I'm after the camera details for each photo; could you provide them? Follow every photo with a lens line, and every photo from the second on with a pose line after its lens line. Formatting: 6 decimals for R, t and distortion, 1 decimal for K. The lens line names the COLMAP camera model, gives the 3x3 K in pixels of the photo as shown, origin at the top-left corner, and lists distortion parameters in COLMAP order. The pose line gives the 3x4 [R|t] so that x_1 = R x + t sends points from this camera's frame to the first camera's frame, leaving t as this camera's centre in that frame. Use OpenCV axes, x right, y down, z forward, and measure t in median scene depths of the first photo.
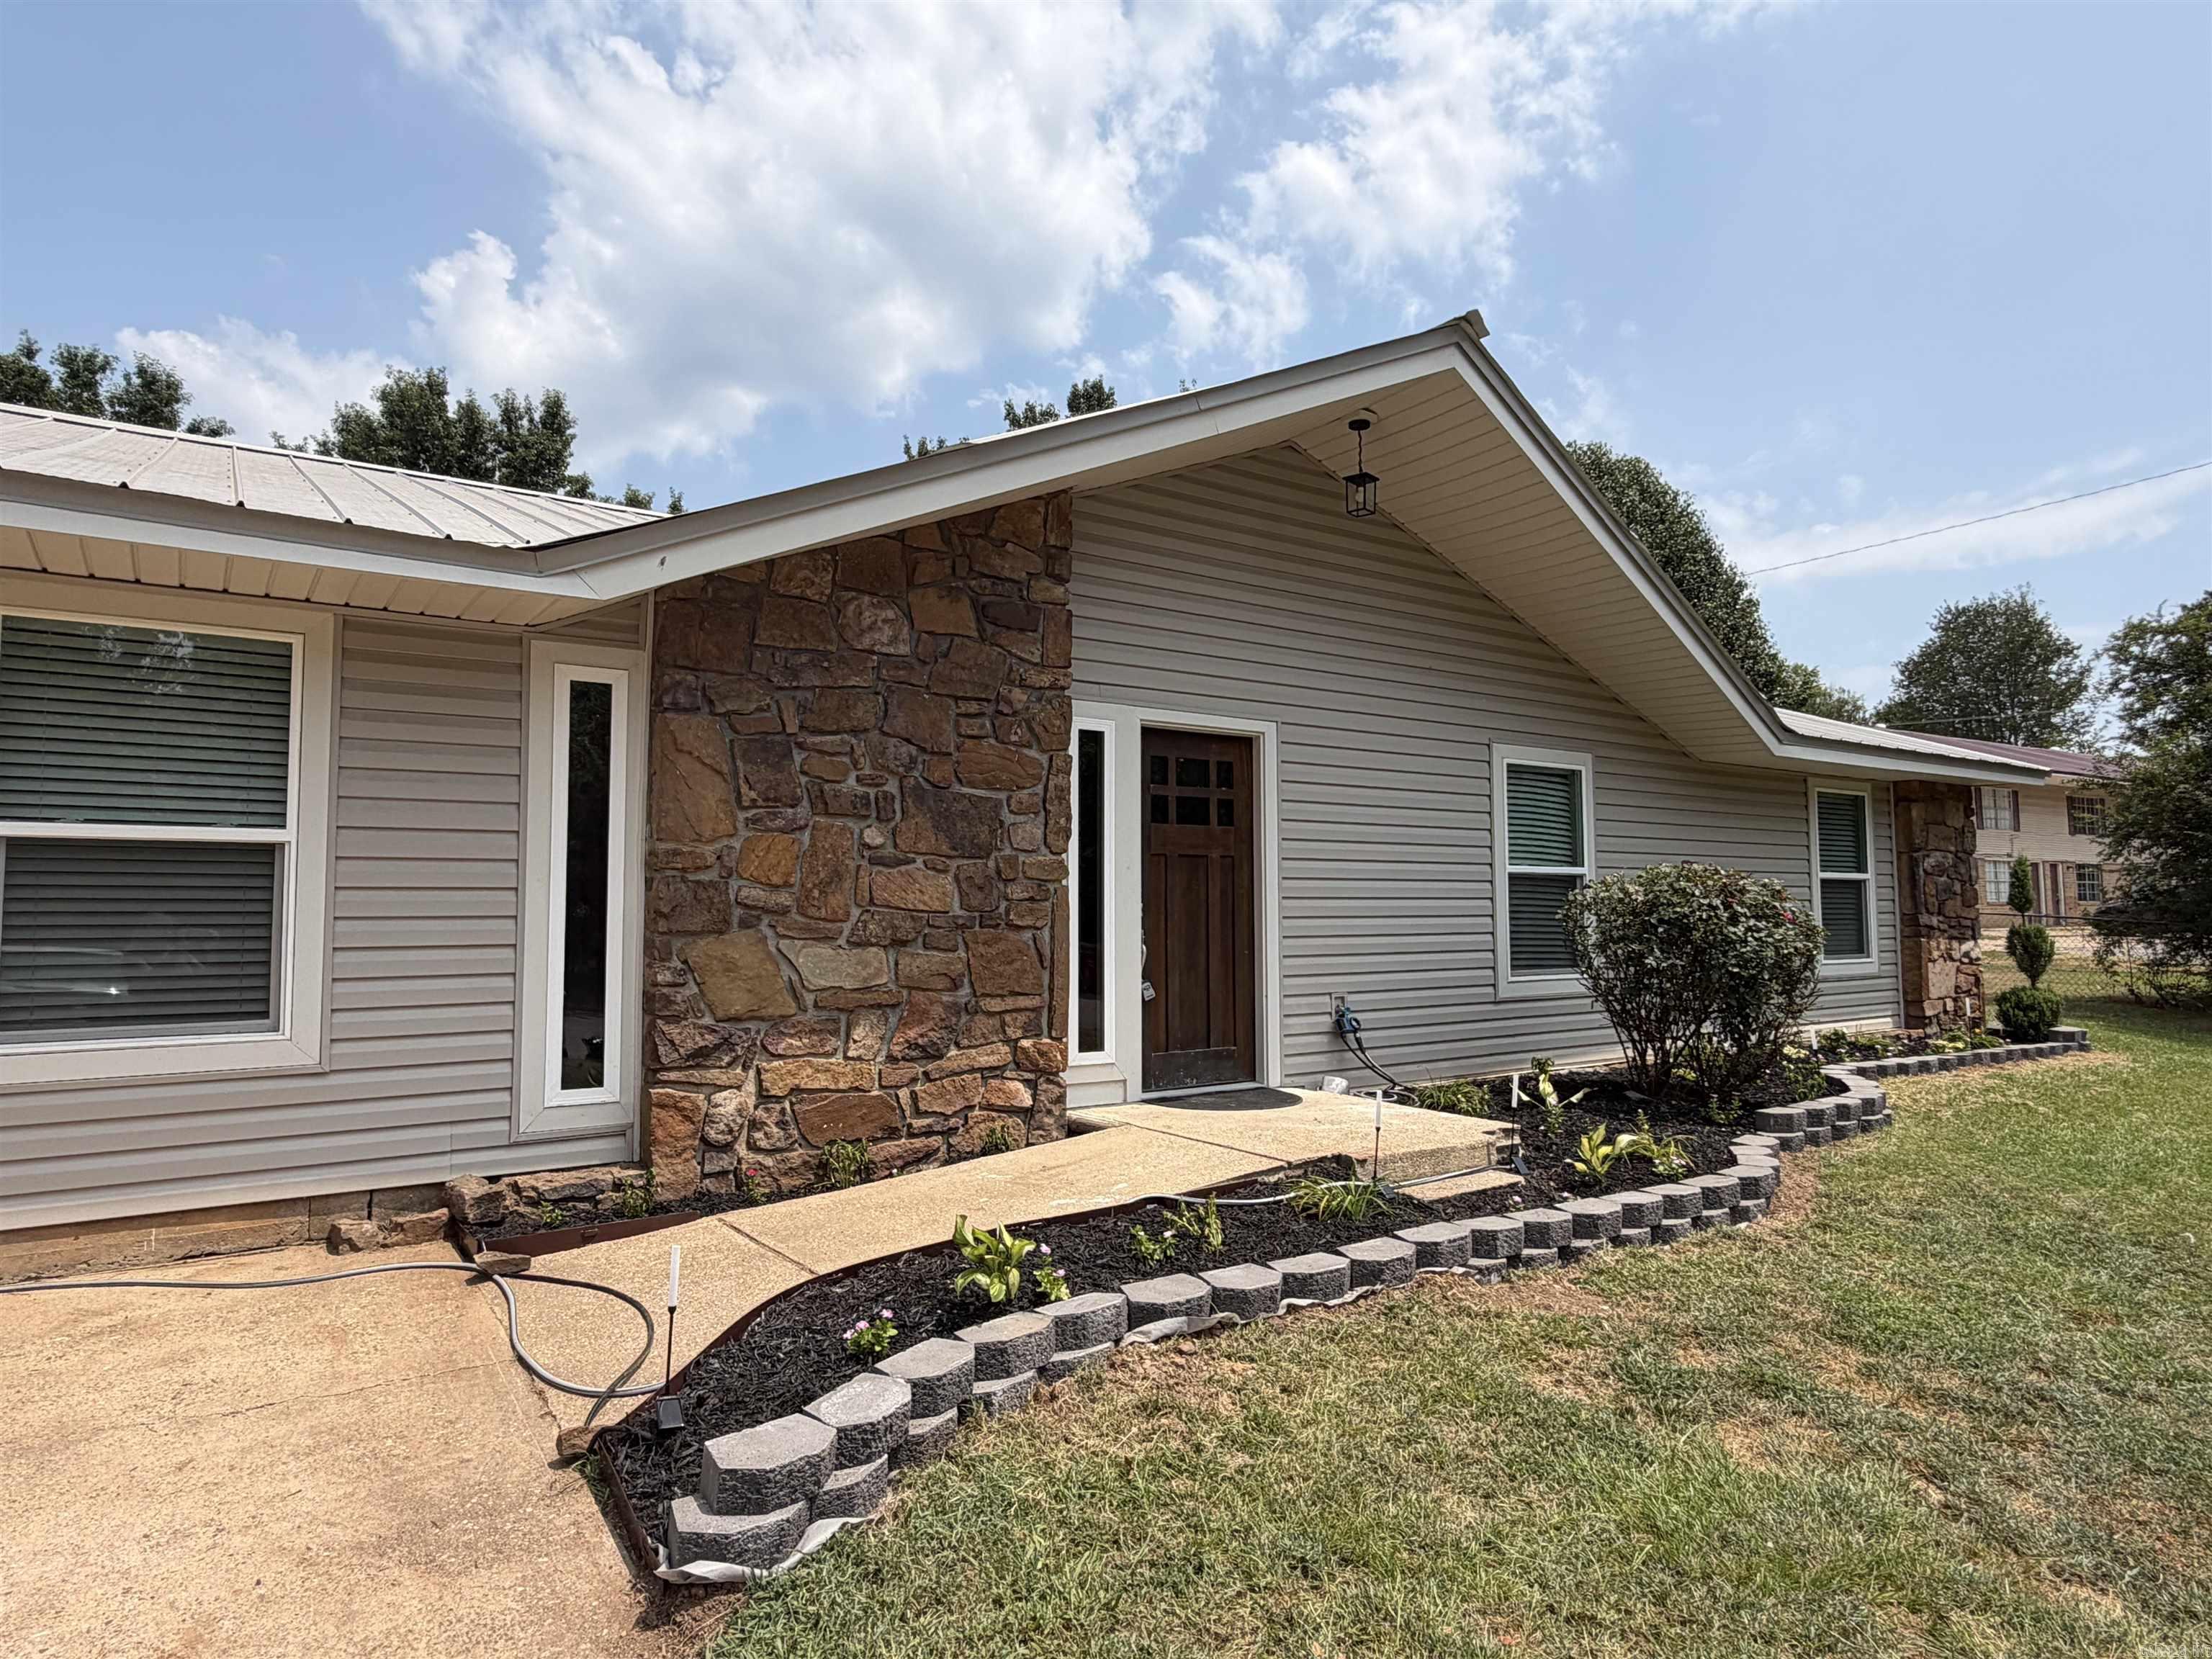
lens RADIAL K [[1304.2, 0, 1106.0], [0, 1304.2, 829.5], [0, 0, 1]] dist [0.002702, 0.000662]
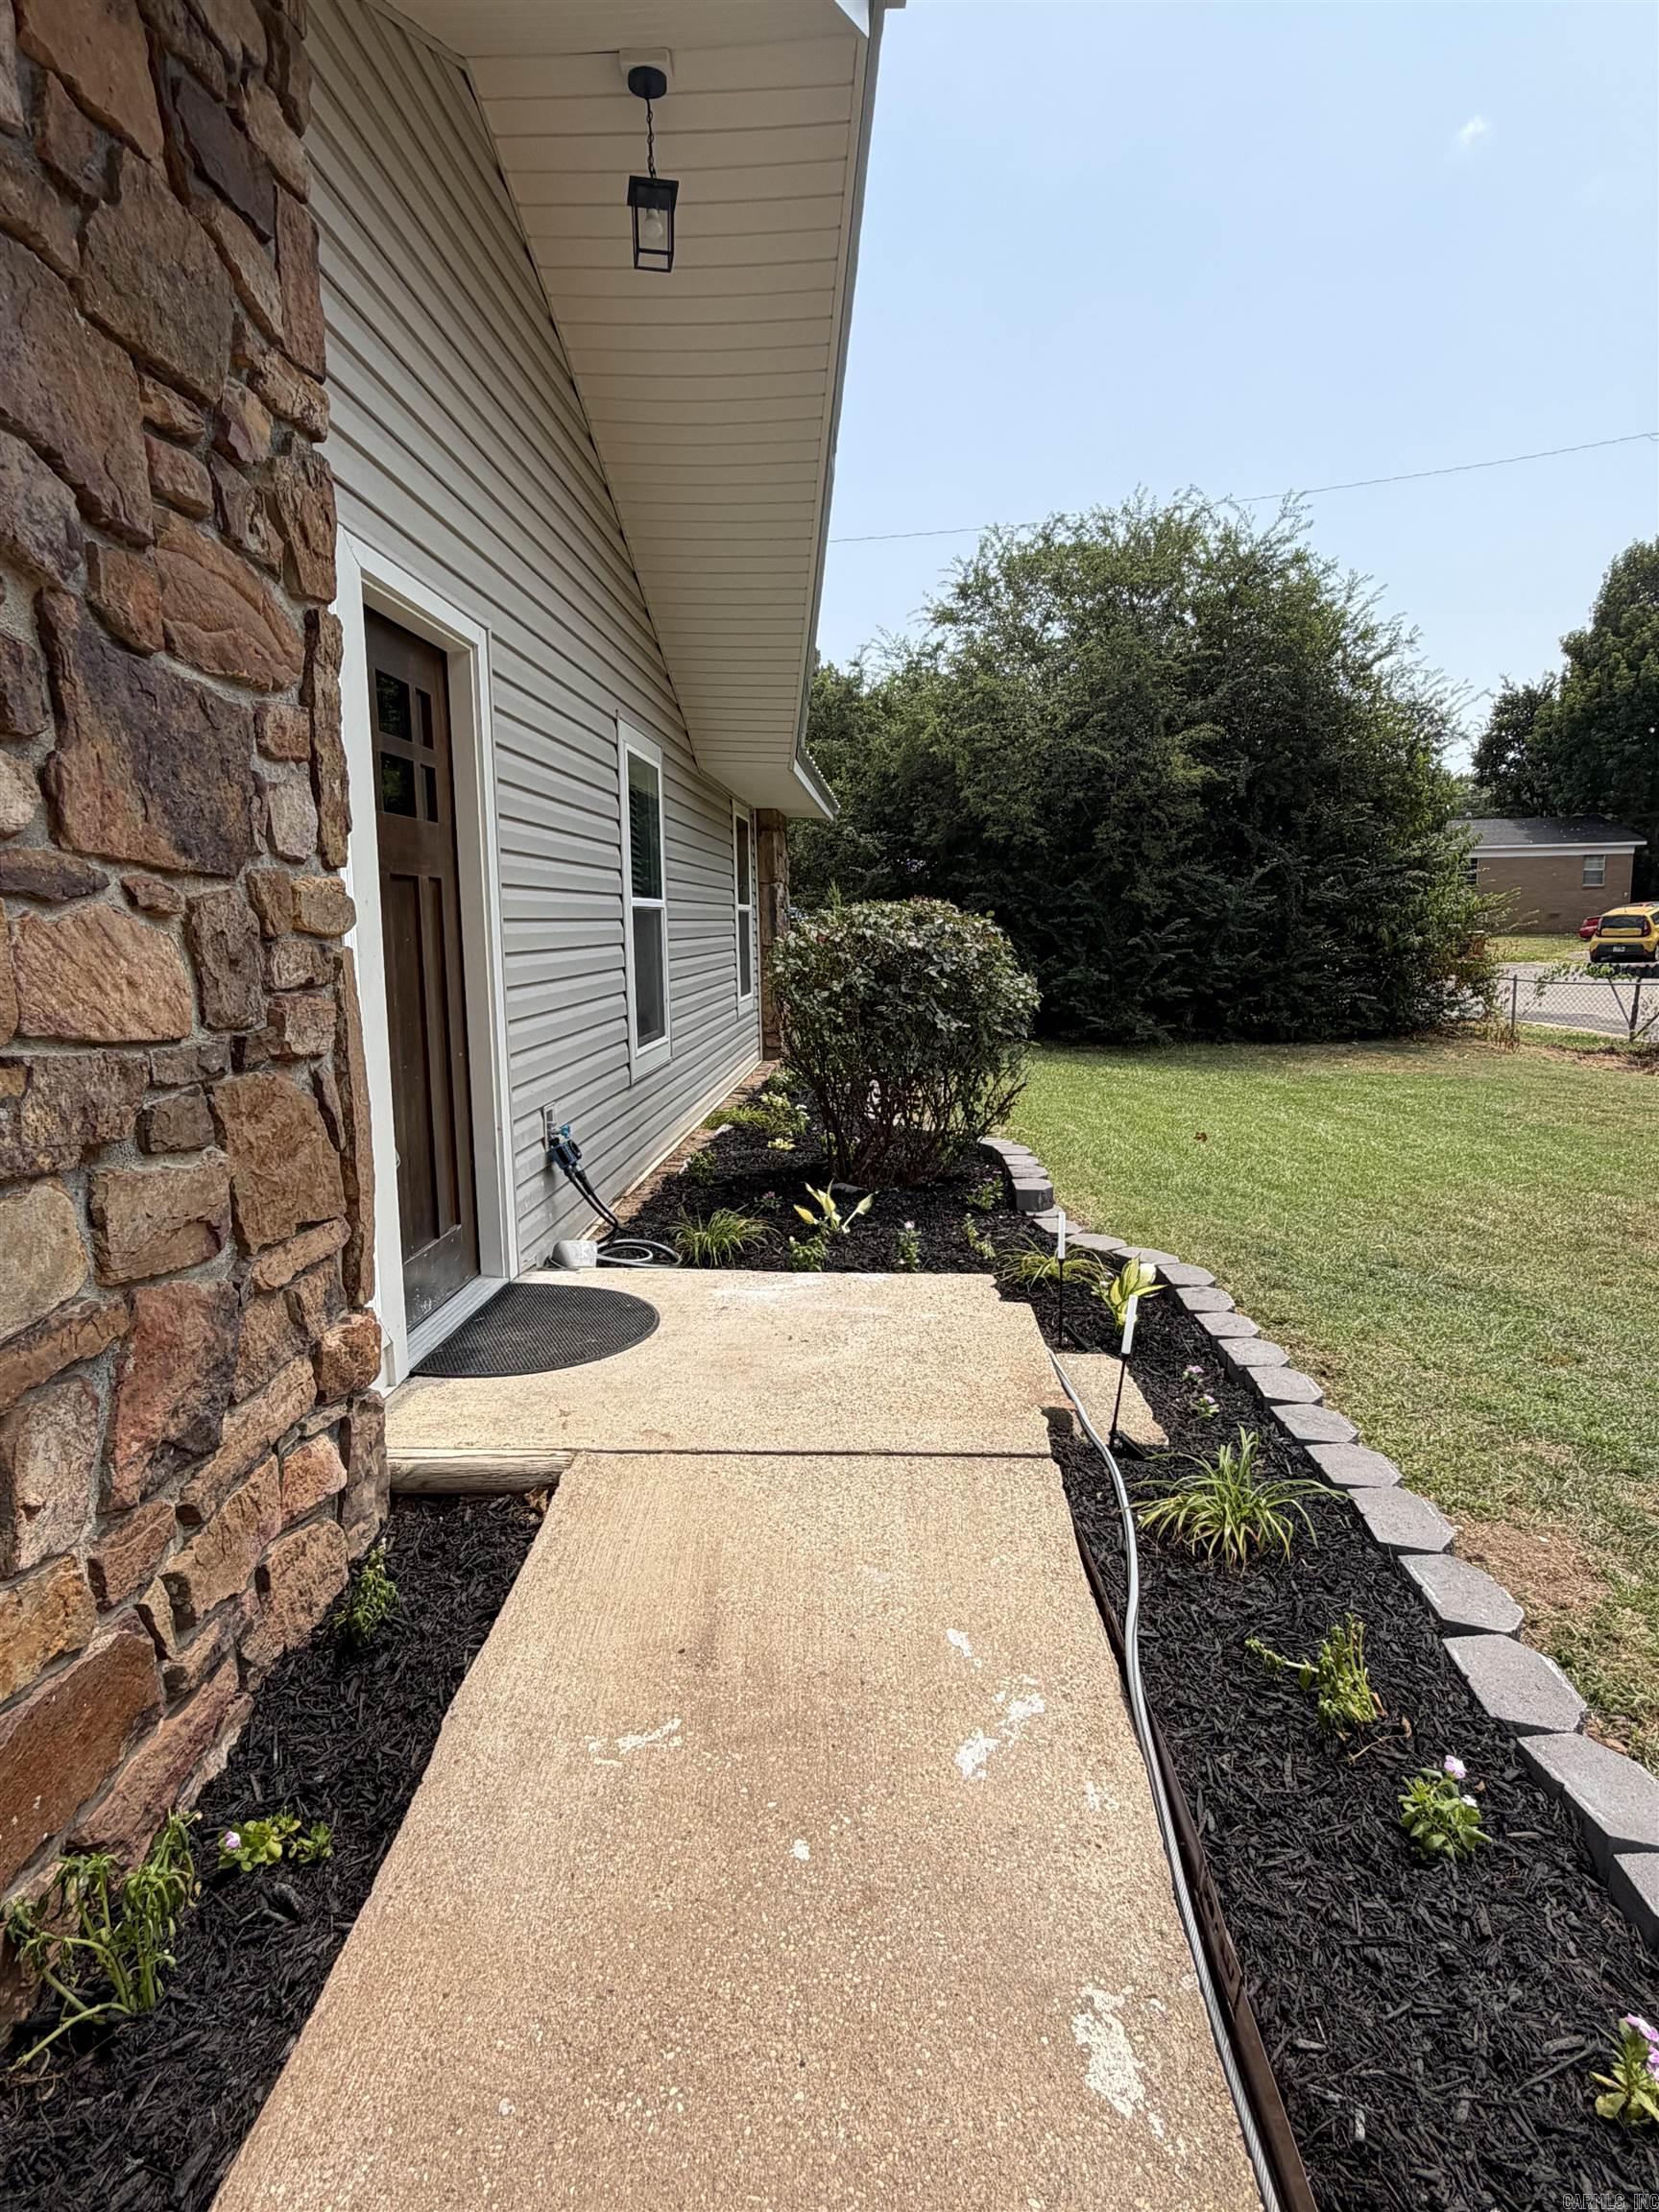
lens RADIAL K [[1304.2, 0, 829.5], [0, 1304.2, 1106.0], [0, 0, 1]] dist [0.002702, 0.000662]
pose [[0.612800, -0.121789, 0.780797, -0.281520], [-0.027843, 0.984112, 0.175354, 0.016070], [-0.789747, -0.129196, 0.599673, 0.653418]]
